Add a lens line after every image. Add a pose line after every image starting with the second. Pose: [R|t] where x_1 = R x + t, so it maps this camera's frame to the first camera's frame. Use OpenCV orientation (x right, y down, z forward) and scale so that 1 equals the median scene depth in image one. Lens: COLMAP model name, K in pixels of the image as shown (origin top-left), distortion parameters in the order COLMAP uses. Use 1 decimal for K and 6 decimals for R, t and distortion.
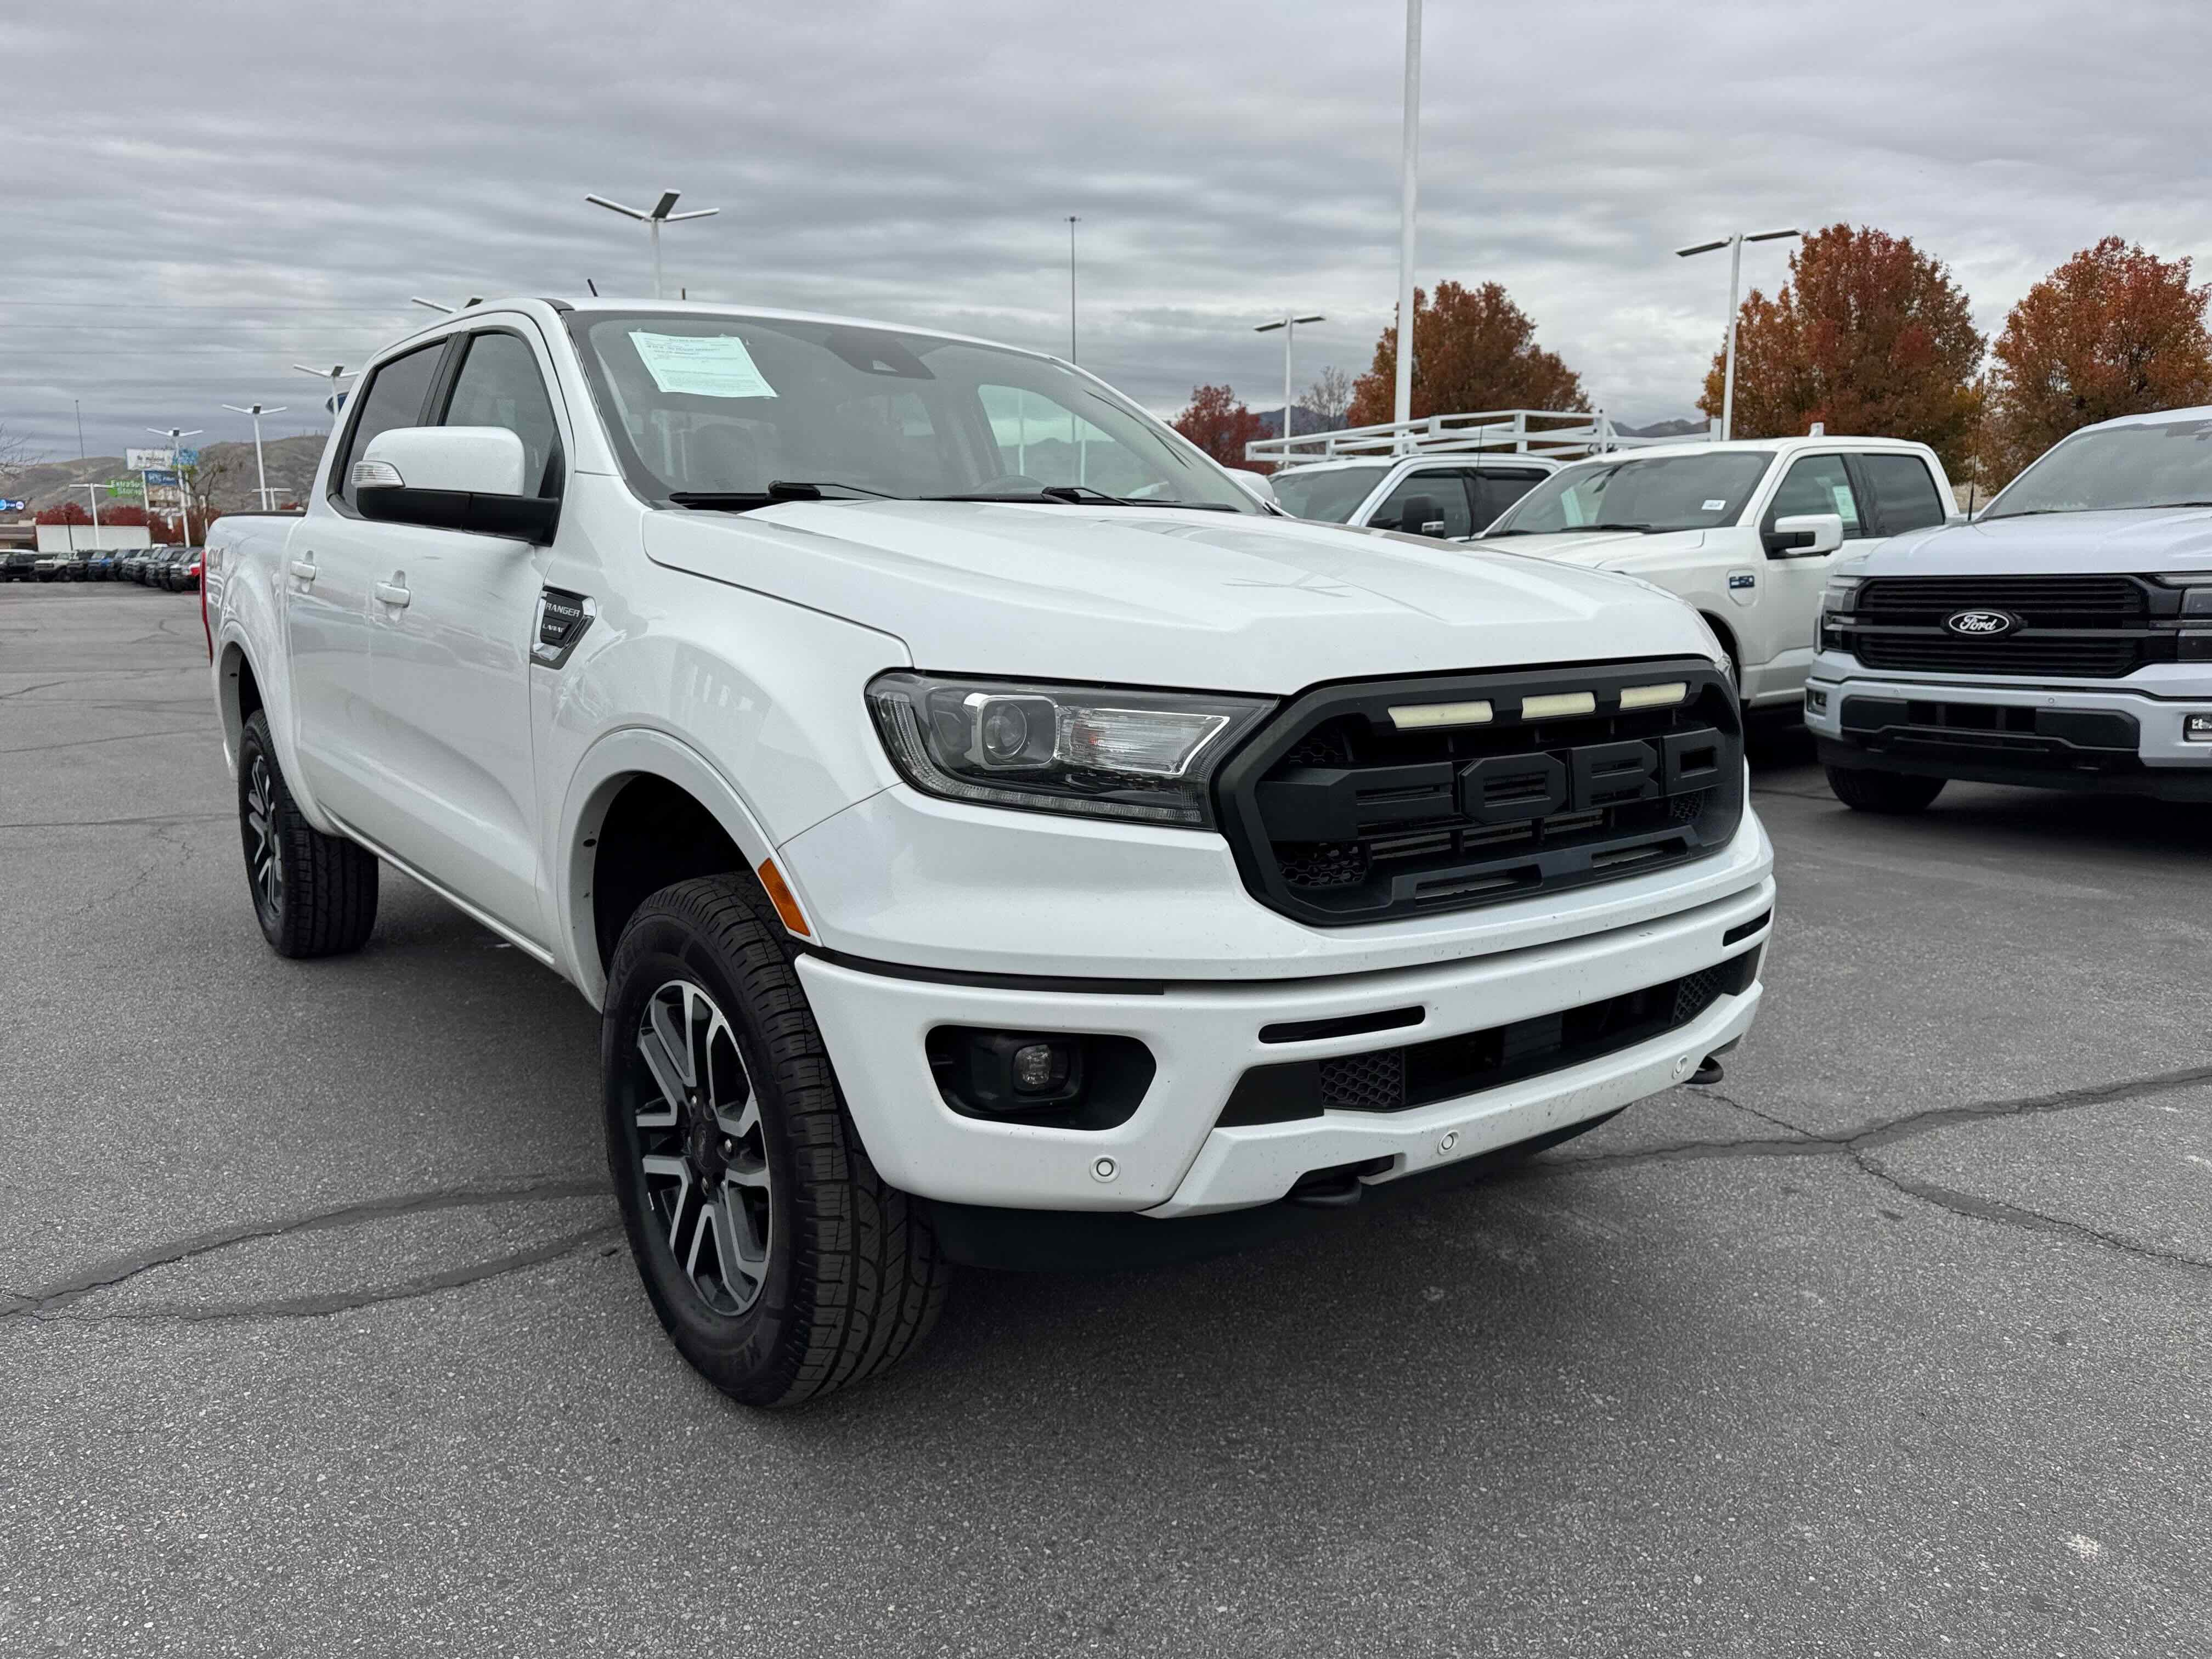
lens RADIAL K [[1587.8, 0, 1109.0], [0, 1587.8, 831.7], [0, 0, 1]] dist [0.040708, -0.031755]
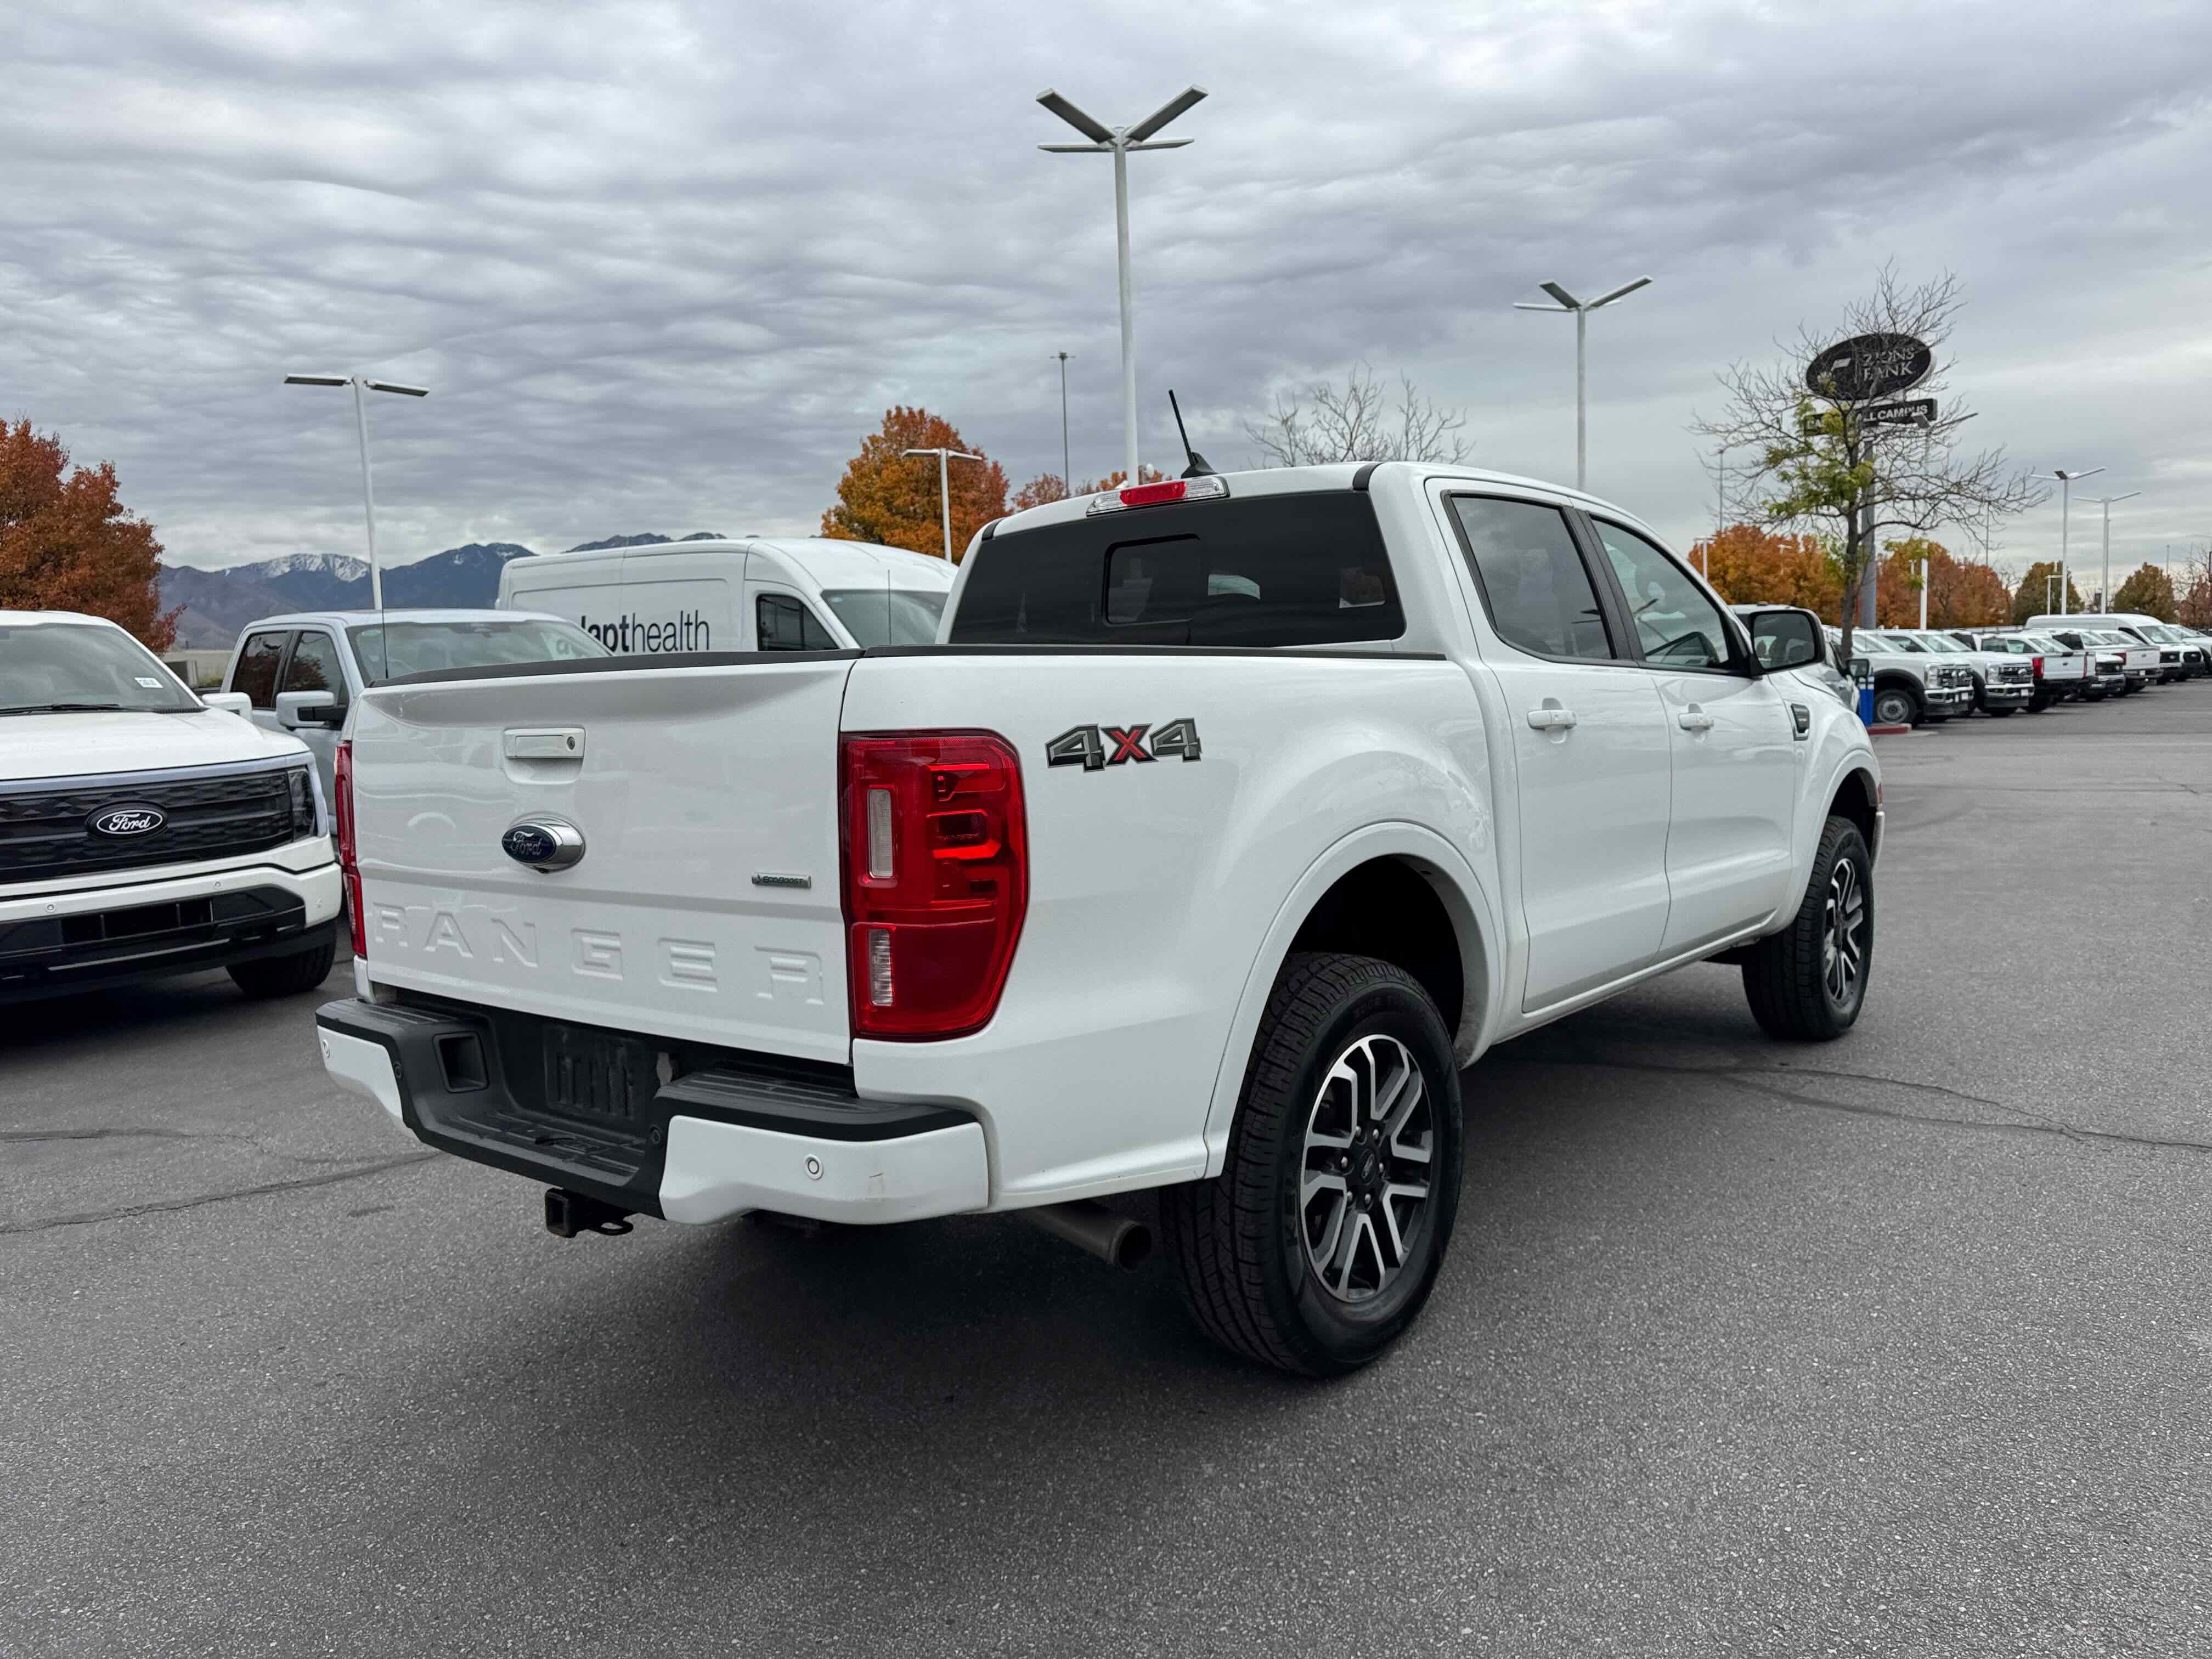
lens RADIAL K [[1587.8, 0, 1109.0], [0, 1587.8, 831.7], [0, 0, 1]] dist [0.040708, -0.031755]
pose [[-0.244583, -0.079952, 0.966326, -1.516188], [0.205892, 0.969586, 0.132334, -0.315972], [-0.947517, 0.231325, -0.220682, 1.689835]]
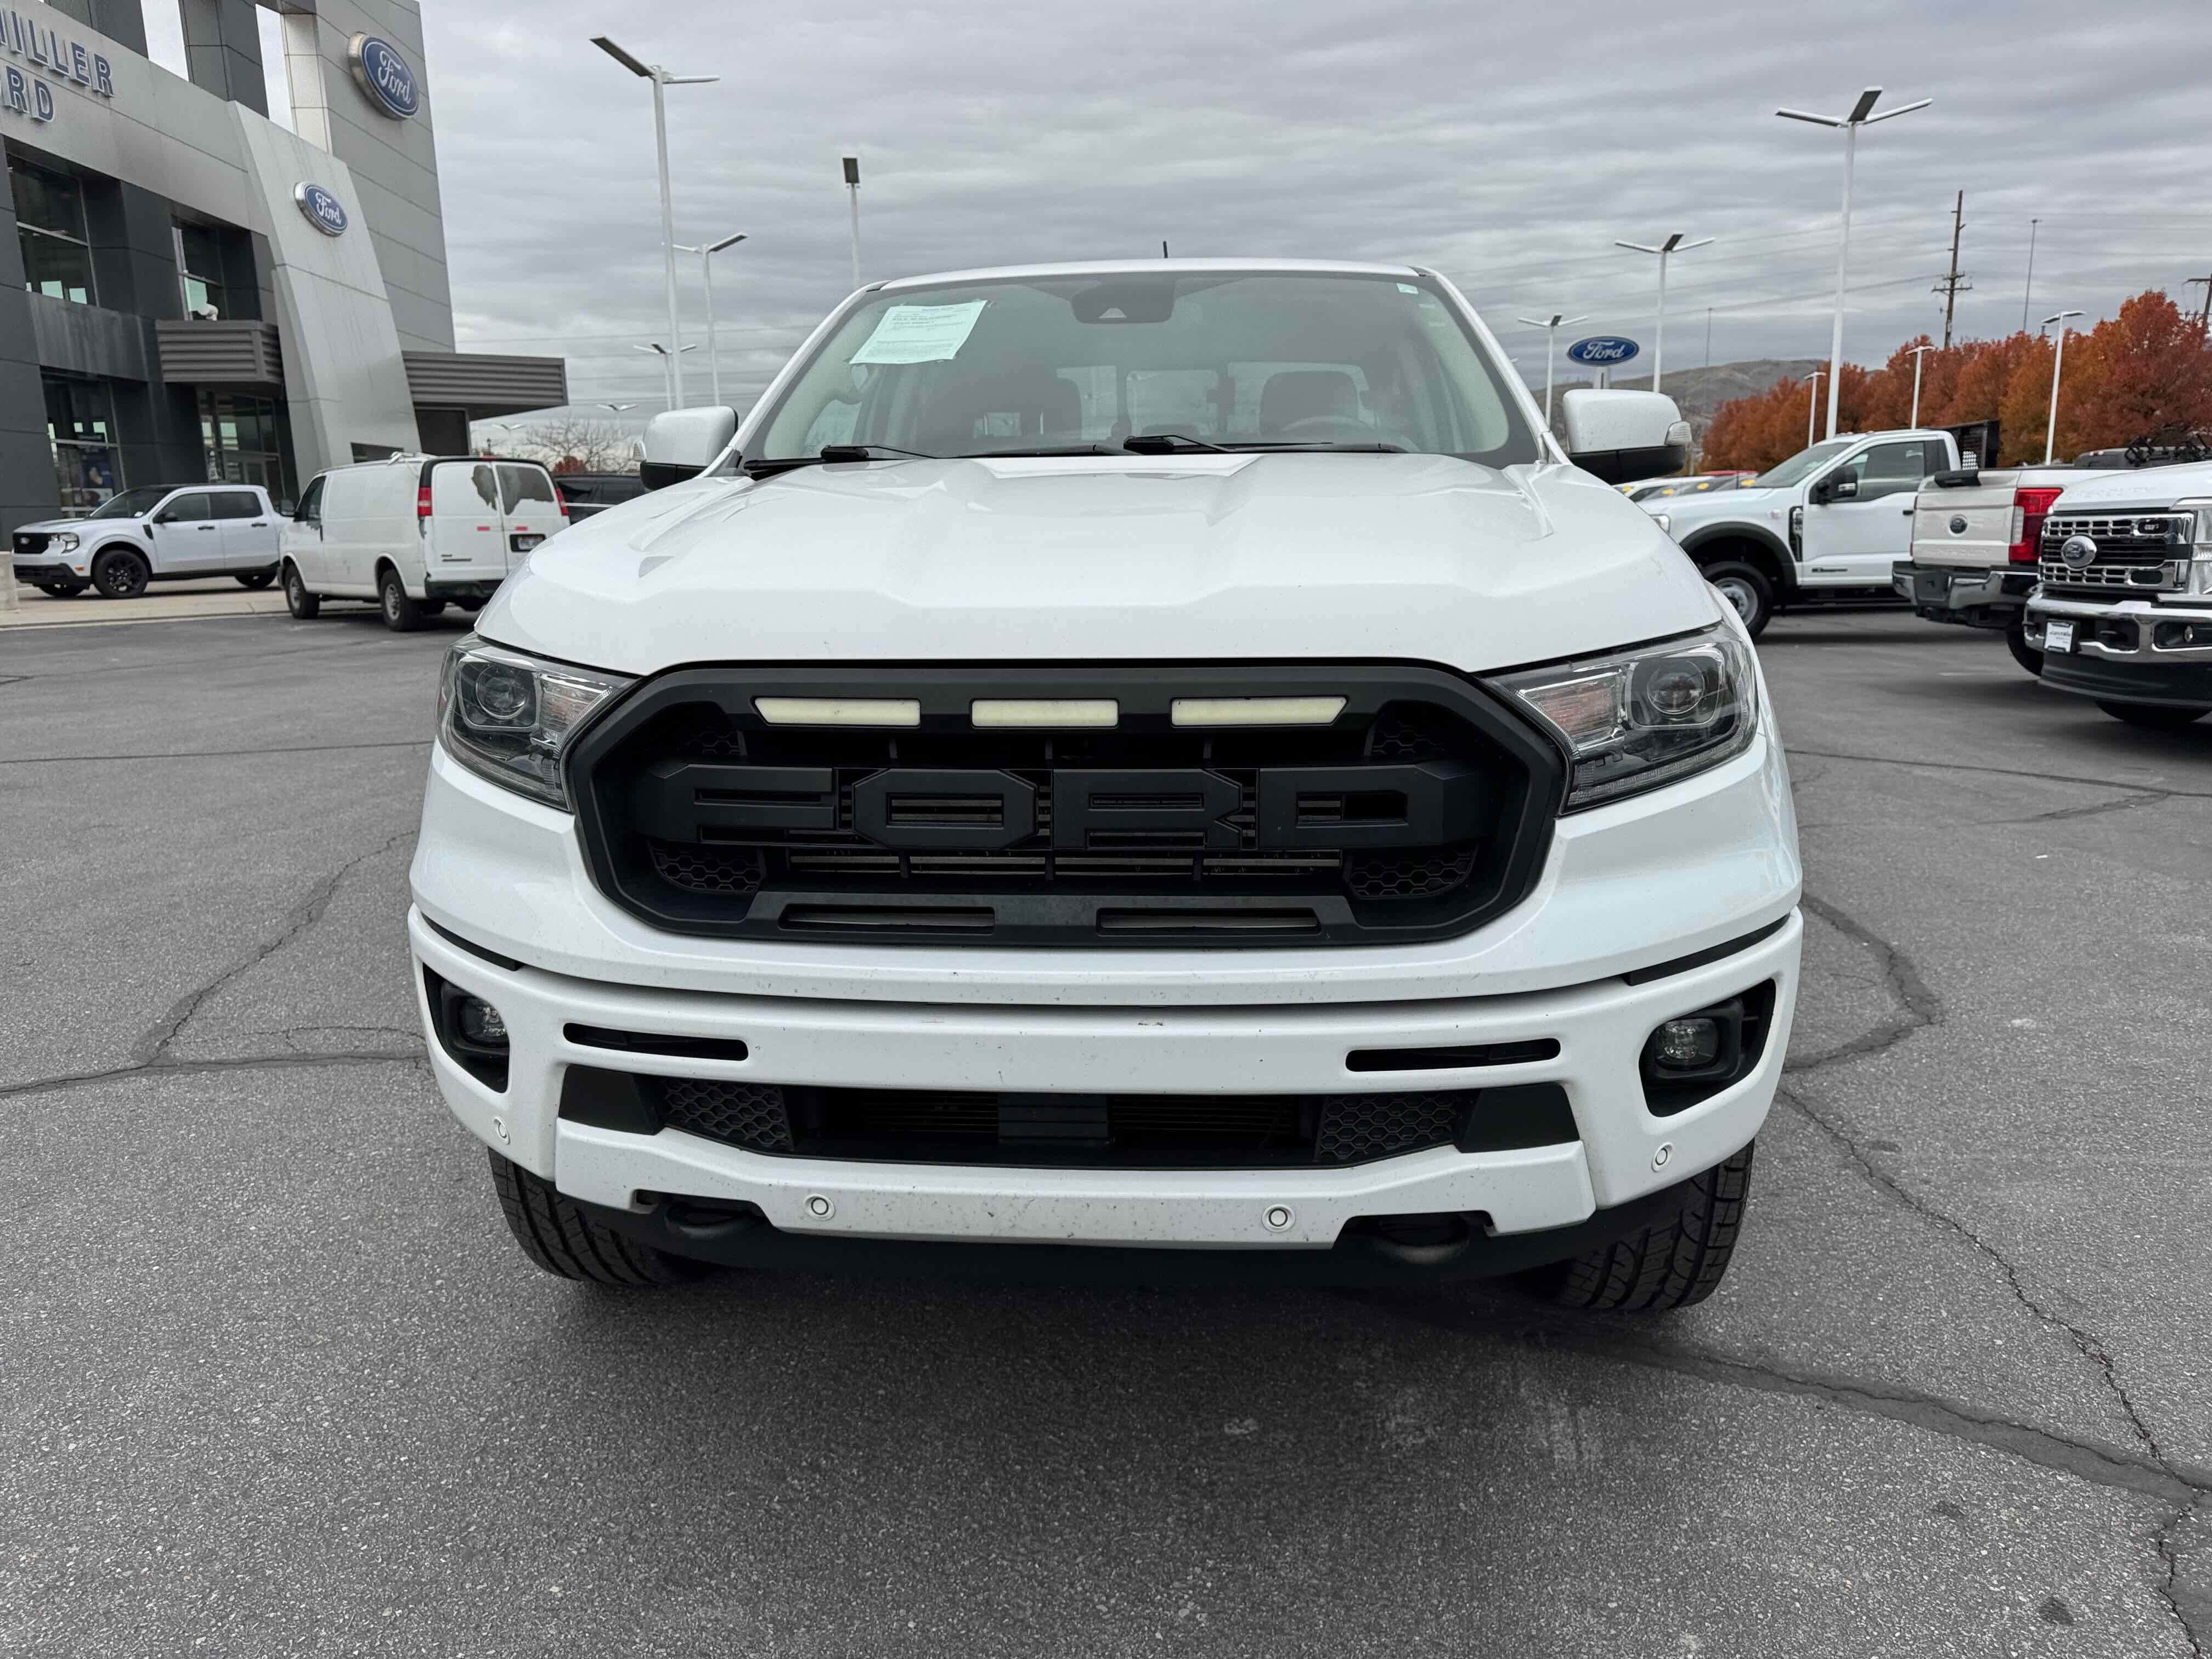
lens RADIAL K [[1587.8, 0, 1109.0], [0, 1587.8, 831.7], [0, 0, 1]] dist [0.040708, -0.031755]
pose [[0.741680, 0.129983, -0.658039, 0.515541], [-0.104854, 0.991451, 0.077660, -0.053323], [0.662508, 0.011400, 0.748968, 0.269952]]
